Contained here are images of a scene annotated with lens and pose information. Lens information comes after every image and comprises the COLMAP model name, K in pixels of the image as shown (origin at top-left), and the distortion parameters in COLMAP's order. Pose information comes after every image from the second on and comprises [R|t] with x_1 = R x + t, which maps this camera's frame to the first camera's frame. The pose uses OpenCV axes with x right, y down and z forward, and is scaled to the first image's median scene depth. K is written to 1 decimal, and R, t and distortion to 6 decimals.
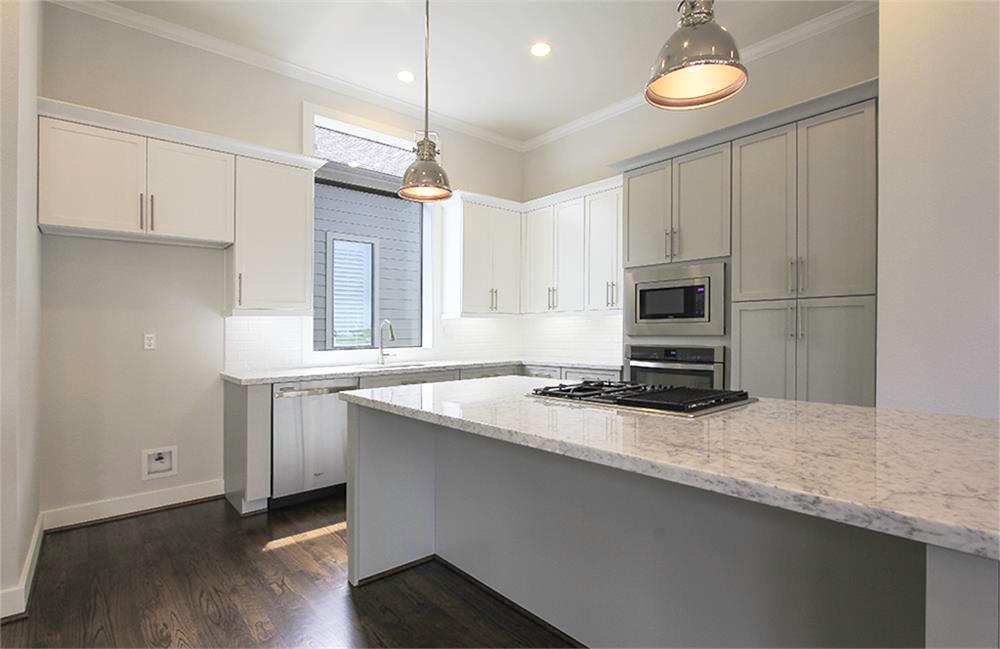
lens RADIAL K [[495.3, 0, 500.0], [0, 495.3, 324.5], [0, 0, 1]] dist [0.000496, 0.000010]
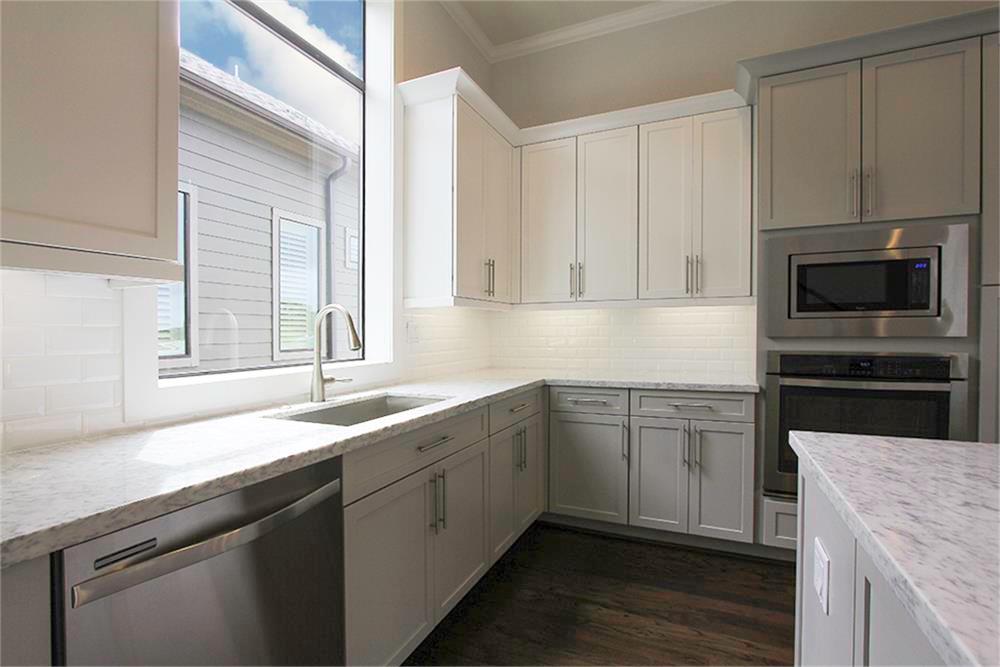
lens RADIAL K [[473.8, 0, 500.0], [0, 473.8, 333.5], [0, 0, 1]] dist [-0.004013, -0.000707]
pose [[0.905880, -0.001526, 0.423531, -0.317441], [-0.006138, 0.999841, 0.016730, 0.009442], [-0.423489, -0.017755, 0.905727, 0.615943]]
